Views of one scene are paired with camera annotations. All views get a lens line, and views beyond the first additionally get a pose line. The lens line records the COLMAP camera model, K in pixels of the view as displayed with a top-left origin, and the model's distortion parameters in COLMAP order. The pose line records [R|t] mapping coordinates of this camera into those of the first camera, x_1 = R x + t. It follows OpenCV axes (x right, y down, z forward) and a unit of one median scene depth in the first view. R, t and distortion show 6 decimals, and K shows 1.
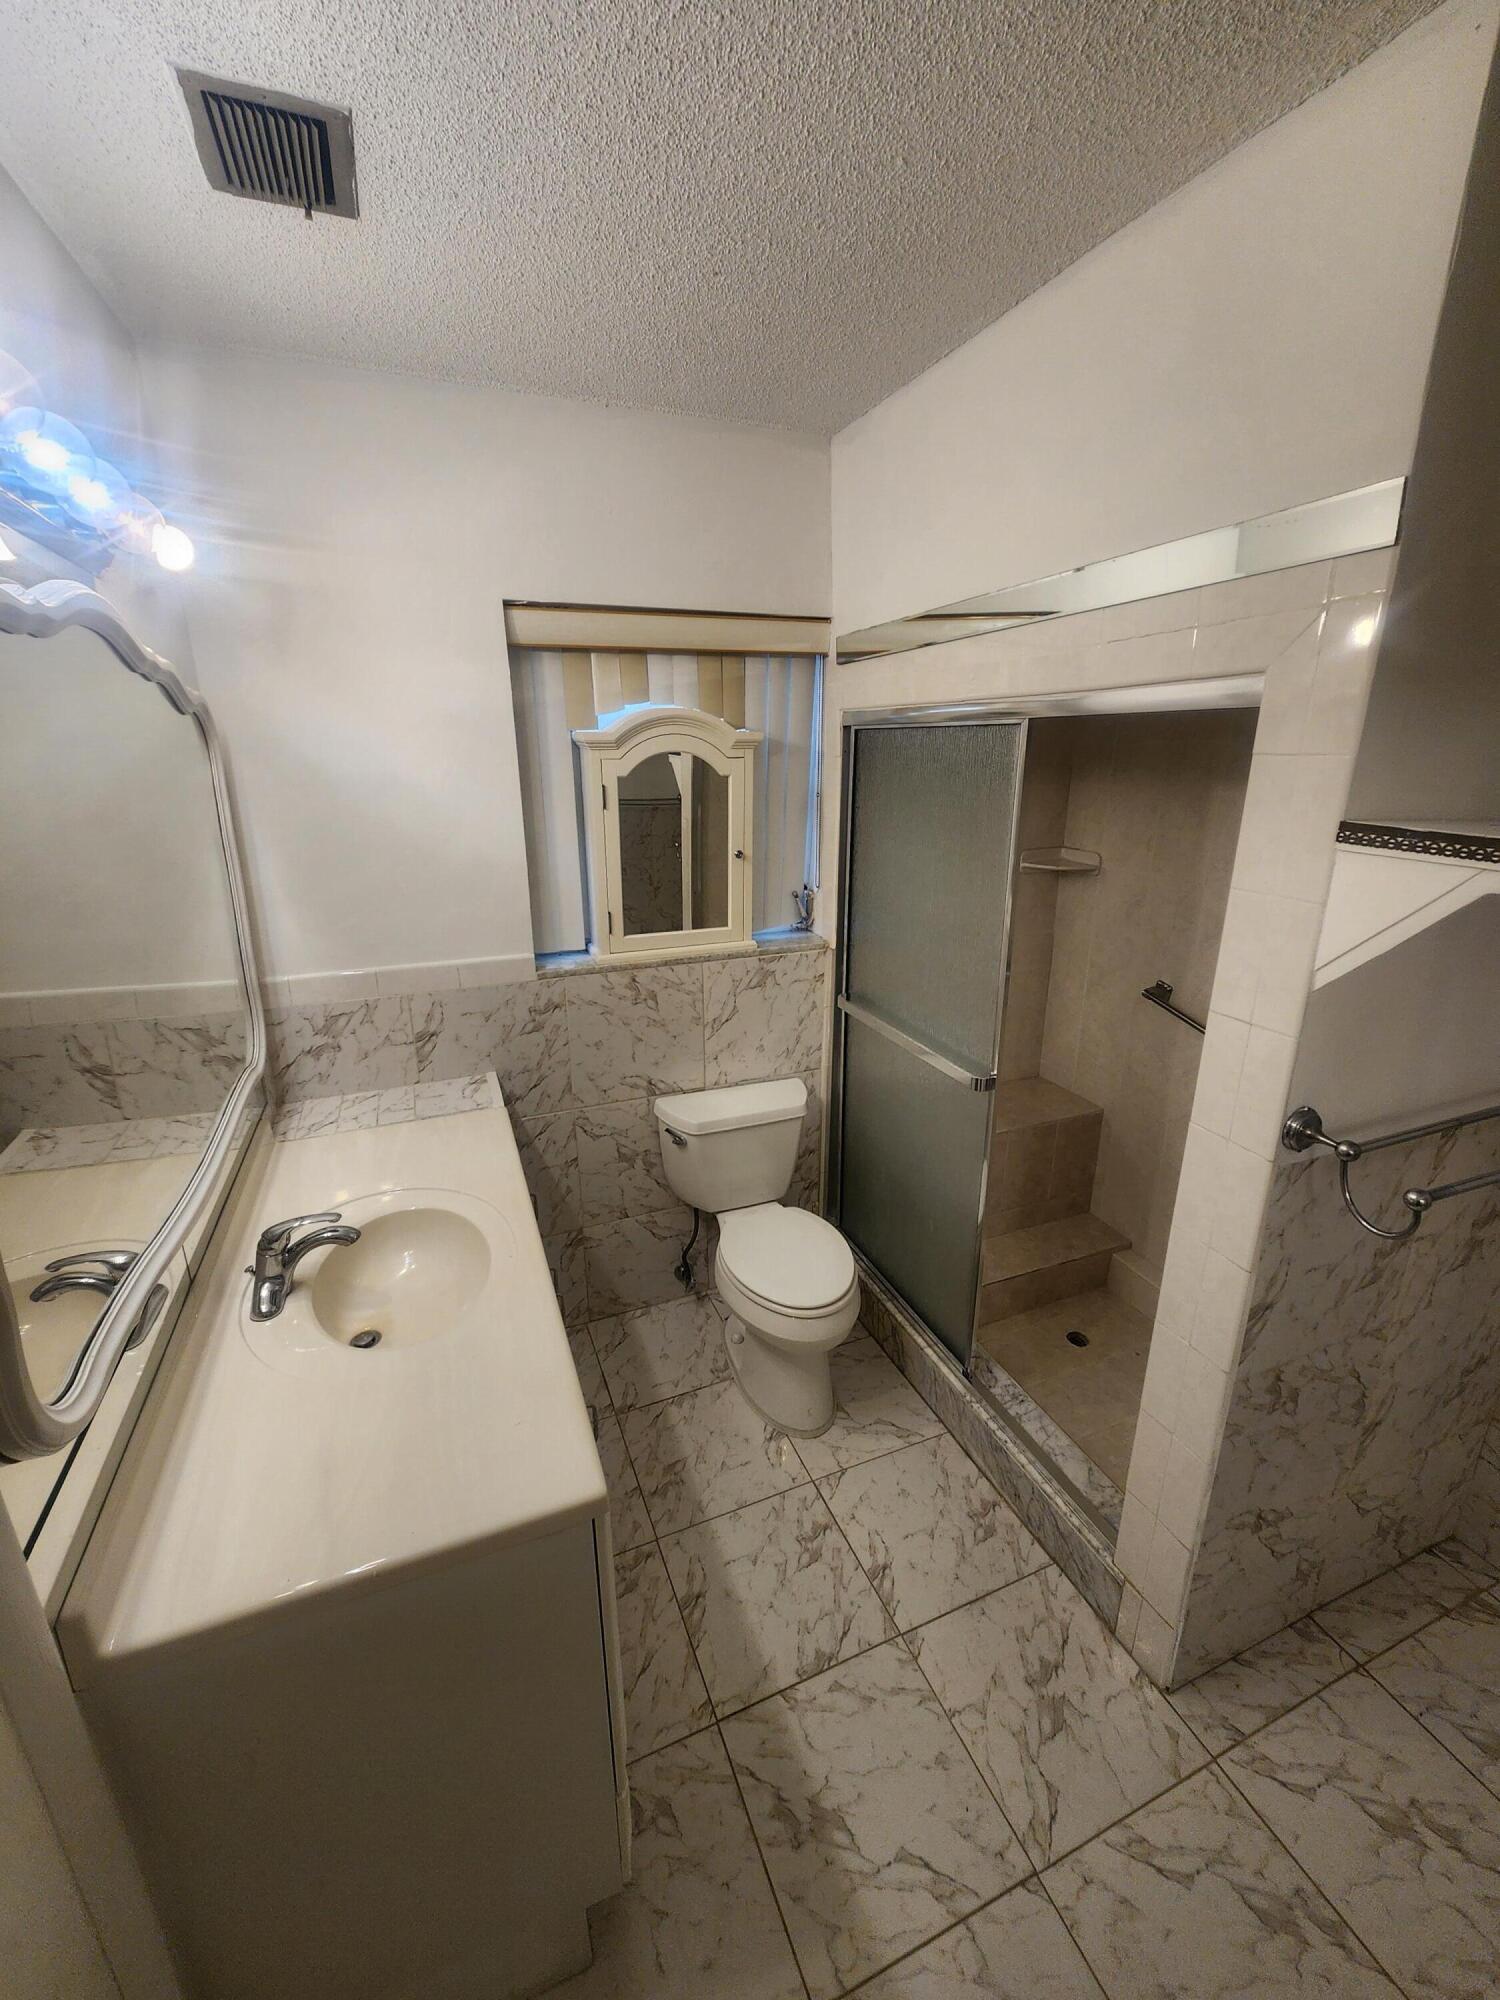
lens RADIAL K [[815.7, 0, 753.1], [0, 815.7, 996.9], [0, 0, 1]] dist [-0.001381, -0.000735]
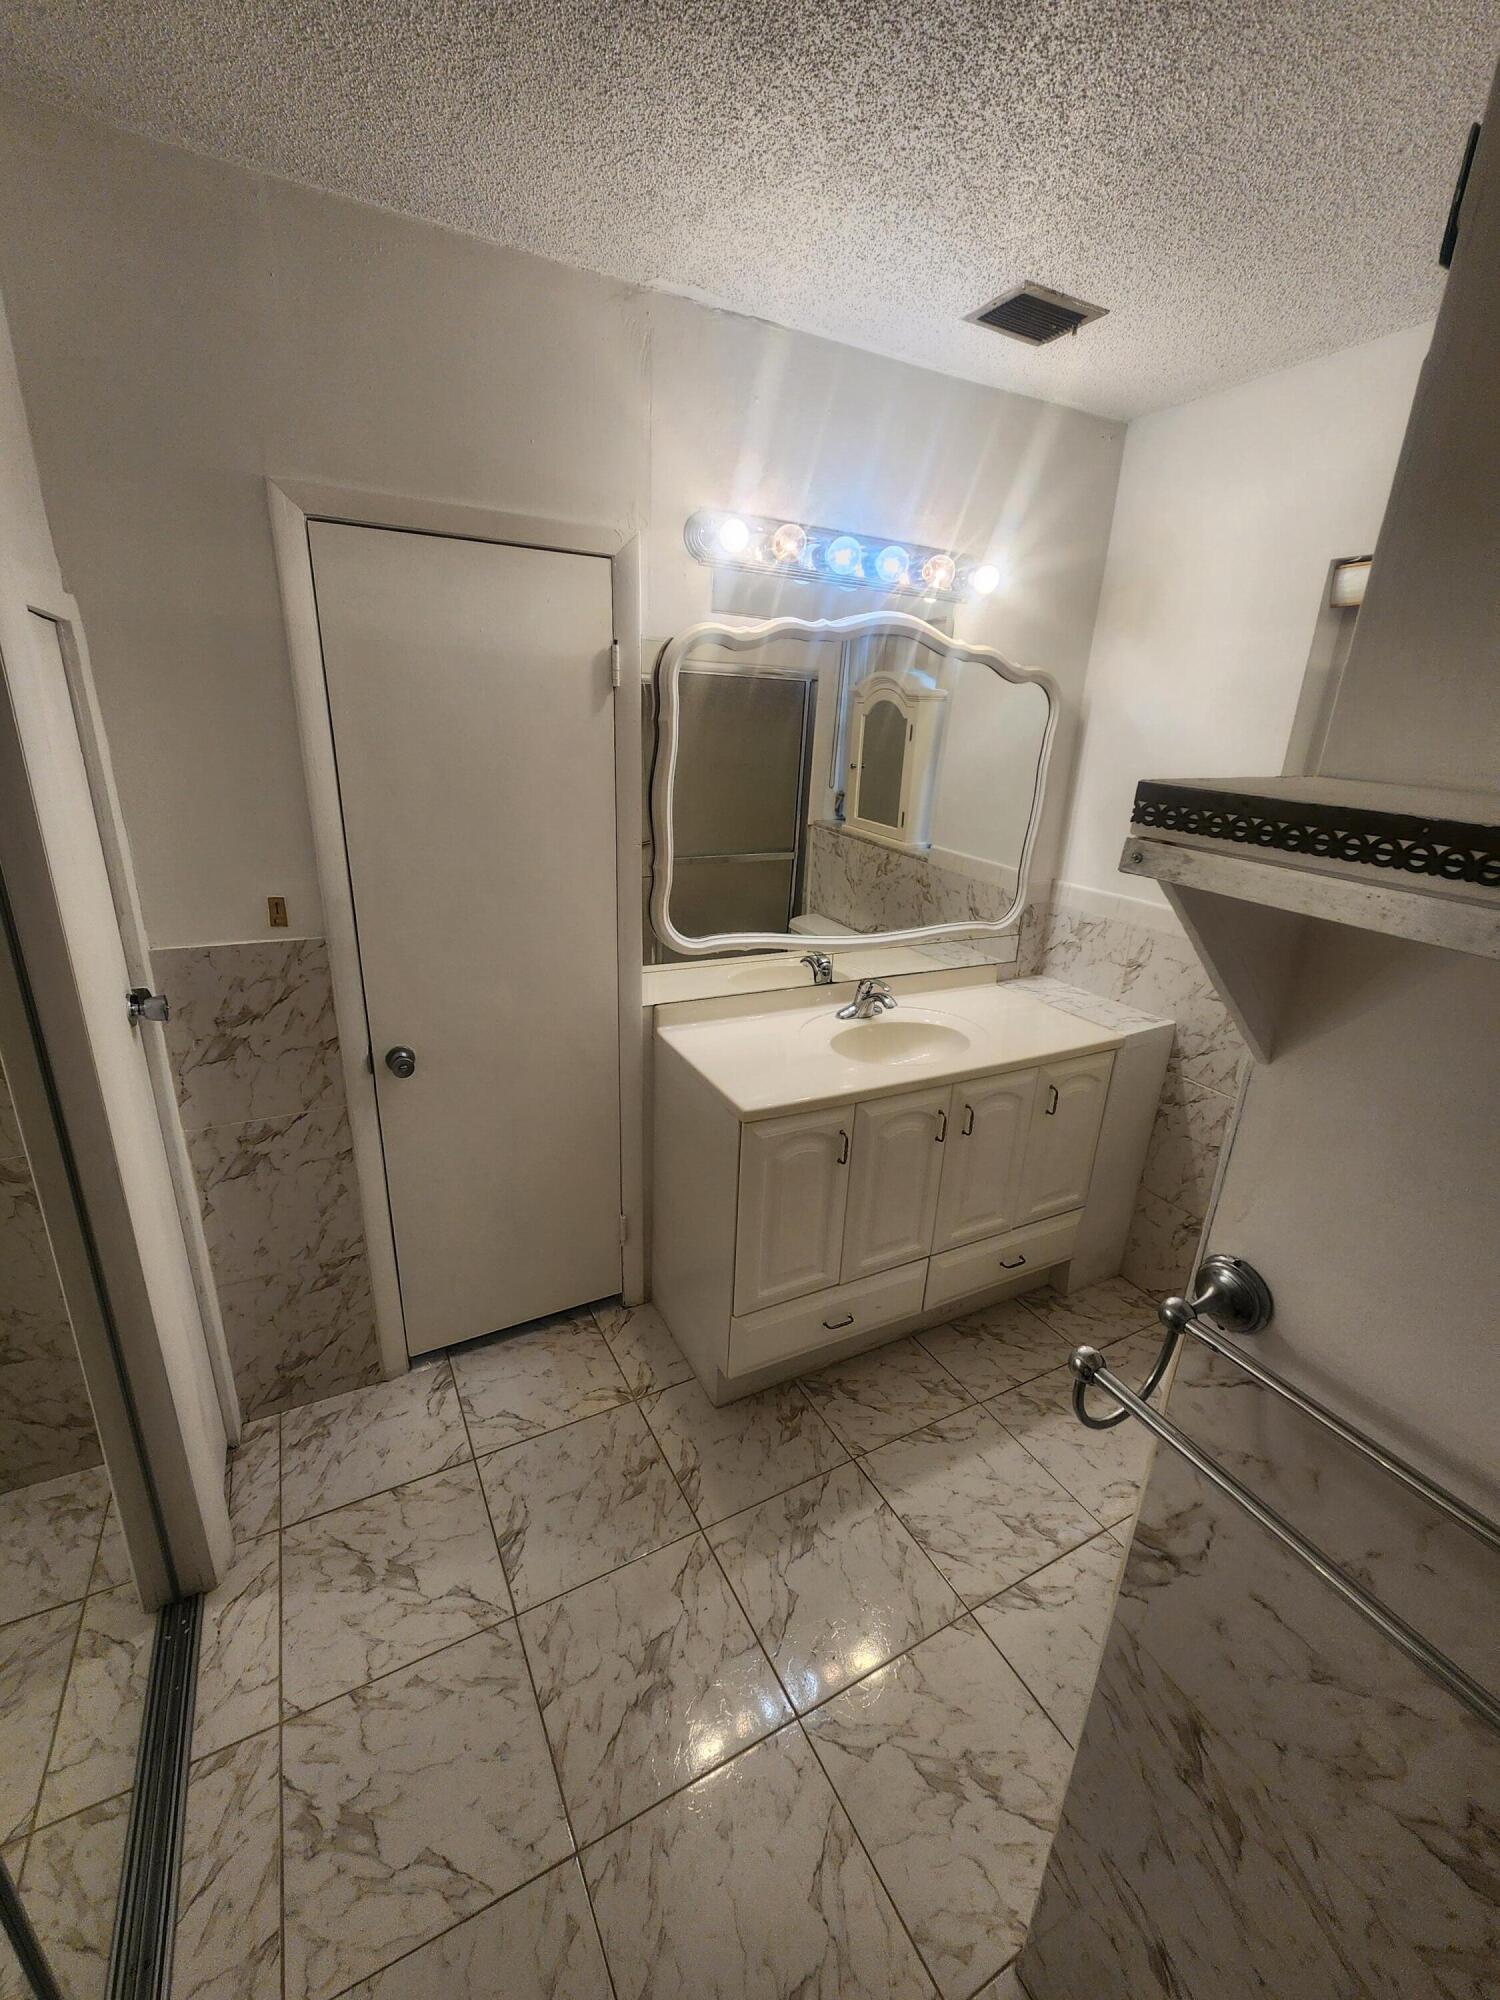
lens RADIAL K [[815.7, 0, 752.4], [0, 815.7, 998.0], [0, 0, 1]] dist [-0.001381, -0.000735]
pose [[0.100559, 0.325276, -0.940257, 0.816541], [-0.331017, 0.902148, 0.276690, -0.062789], [0.938251, 0.283417, 0.198391, 0.346804]]
